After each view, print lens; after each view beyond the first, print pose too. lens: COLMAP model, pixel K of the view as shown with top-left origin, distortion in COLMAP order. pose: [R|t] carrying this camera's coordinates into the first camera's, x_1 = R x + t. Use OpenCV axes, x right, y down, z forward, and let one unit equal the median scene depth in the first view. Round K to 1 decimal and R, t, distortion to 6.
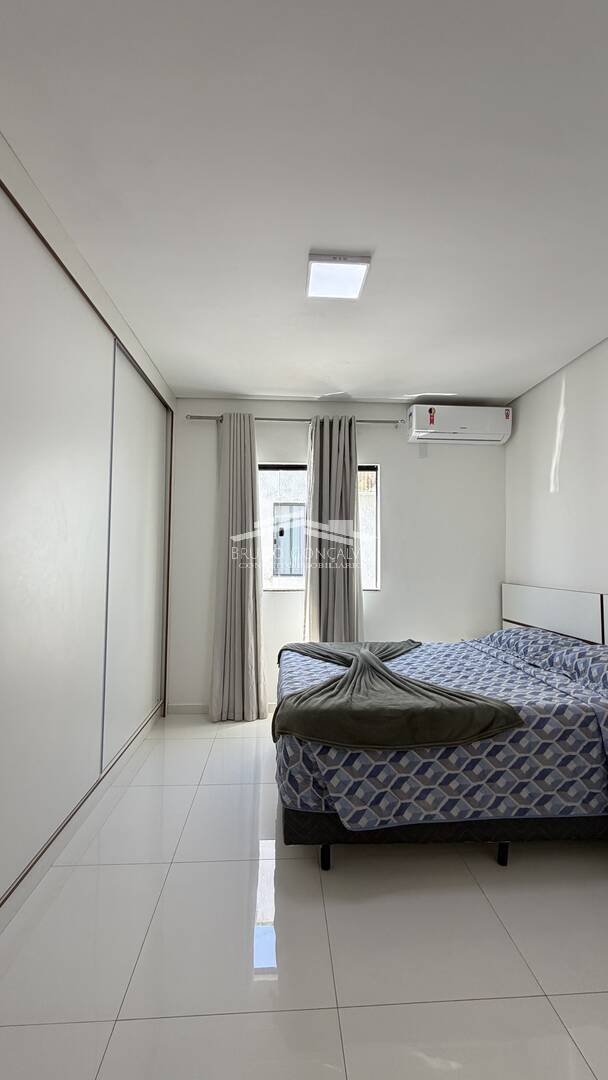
lens RADIAL K [[432.7, 0, 304.0], [0, 432.7, 540.0], [0, 0, 1]] dist [0.000013, 0.000175]
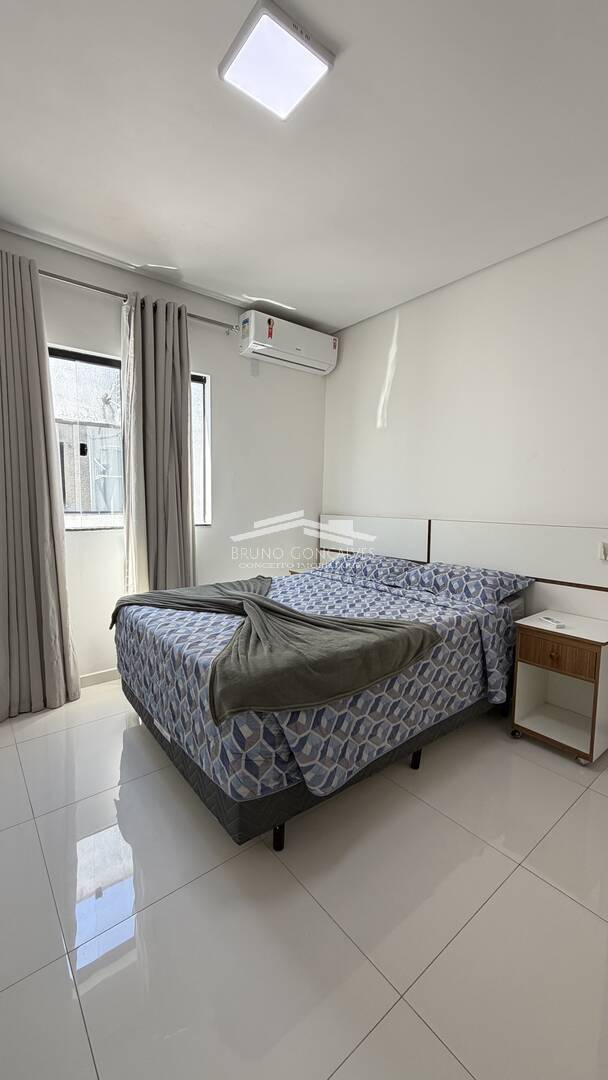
lens RADIAL K [[432.7, 0, 304.0], [0, 432.7, 540.0], [0, 0, 1]] dist [0.000013, 0.000175]
pose [[0.814674, -0.053437, 0.577452, -0.311213], [-0.027296, 0.991108, 0.130227, 0.046438], [-0.579276, -0.121855, 0.805972, 0.313338]]
